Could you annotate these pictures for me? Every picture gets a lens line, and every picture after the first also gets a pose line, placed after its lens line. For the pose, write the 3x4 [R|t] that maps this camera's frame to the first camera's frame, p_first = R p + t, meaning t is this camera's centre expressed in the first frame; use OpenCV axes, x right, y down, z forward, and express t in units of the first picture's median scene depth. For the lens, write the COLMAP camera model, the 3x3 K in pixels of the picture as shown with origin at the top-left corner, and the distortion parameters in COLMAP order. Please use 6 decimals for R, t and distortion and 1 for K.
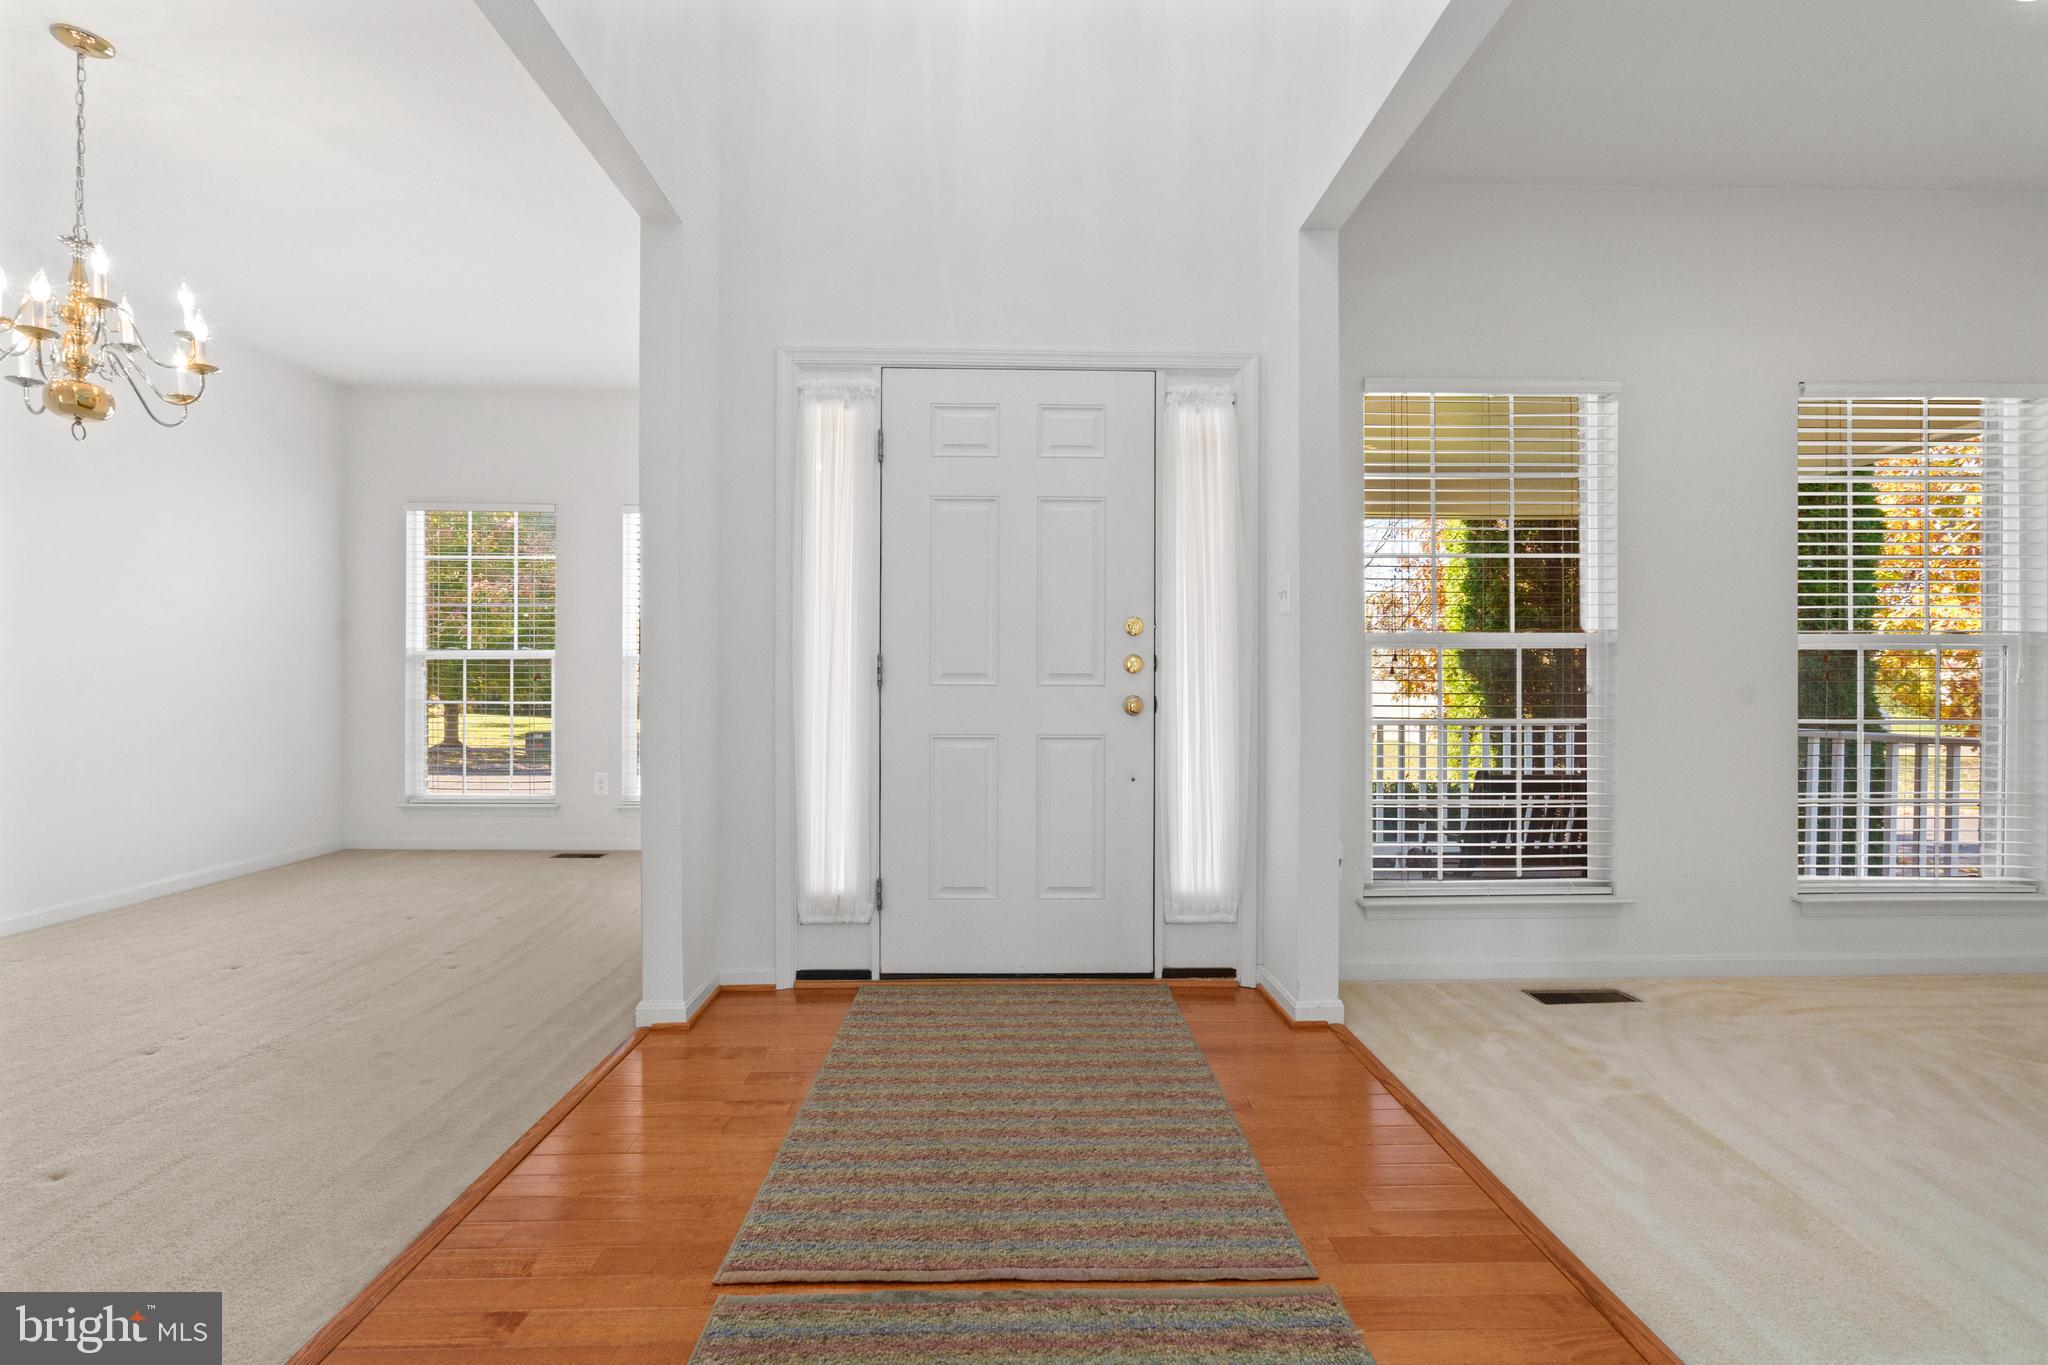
lens RADIAL K [[926.5, 0, 1034.0], [0, 926.5, 692.1], [0, 0, 1]] dist [0.001786, -0.000731]
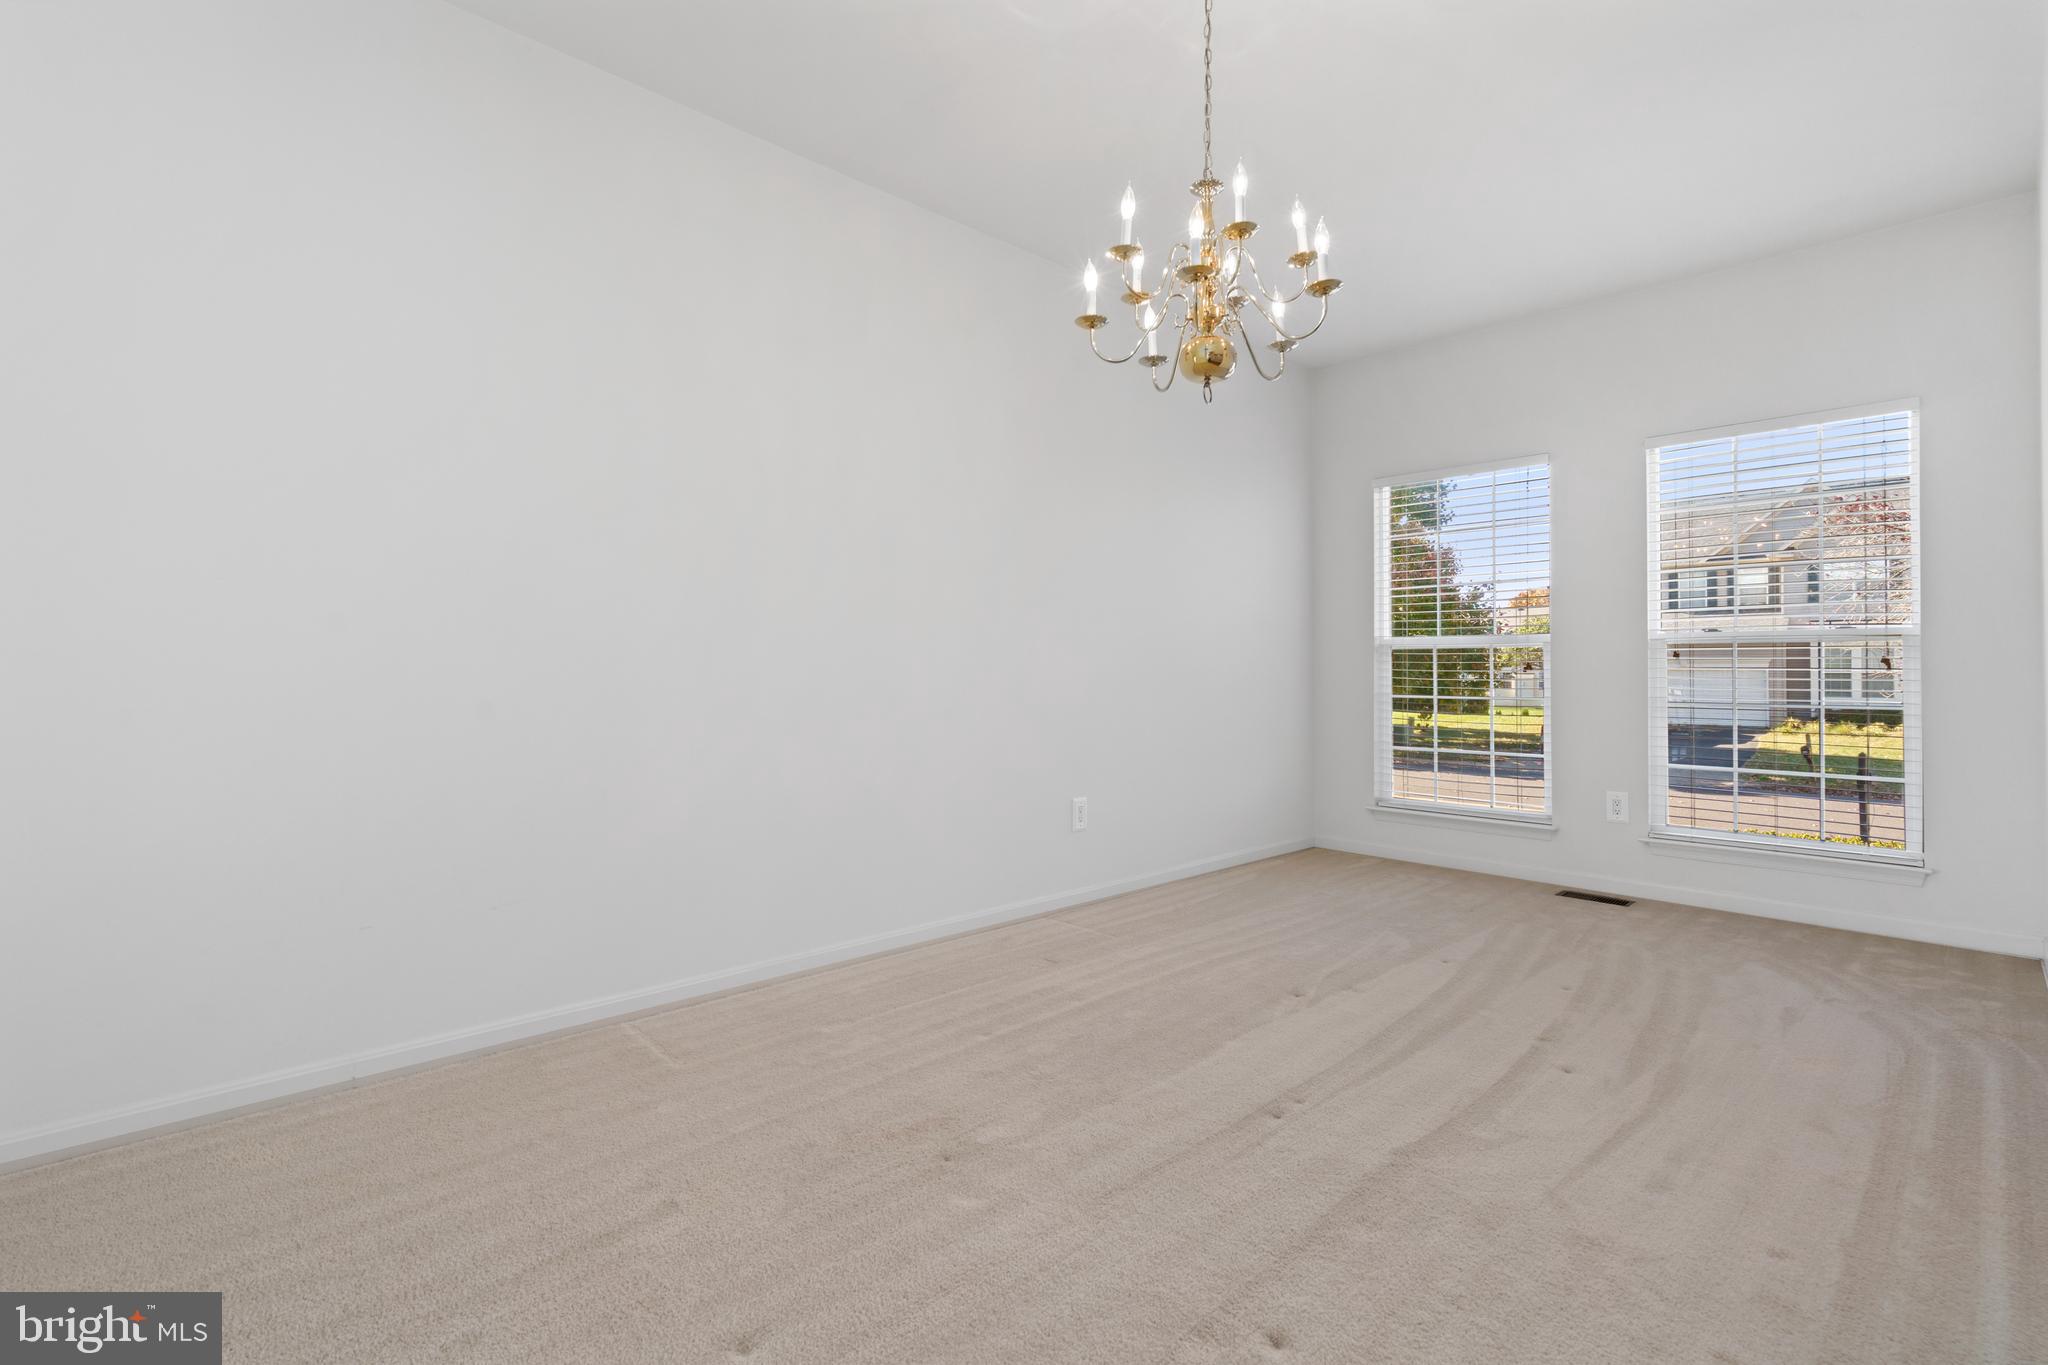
lens RADIAL K [[926.5, 0, 1018.9], [0, 926.5, 676.5], [0, 0, 1]] dist [0.001786, -0.000731]
pose [[0.664110, -0.003072, -0.747629, -0.382716], [-0.004584, 0.999956, -0.008181, 0.001717], [0.747621, 0.008860, 0.664066, 0.213274]]
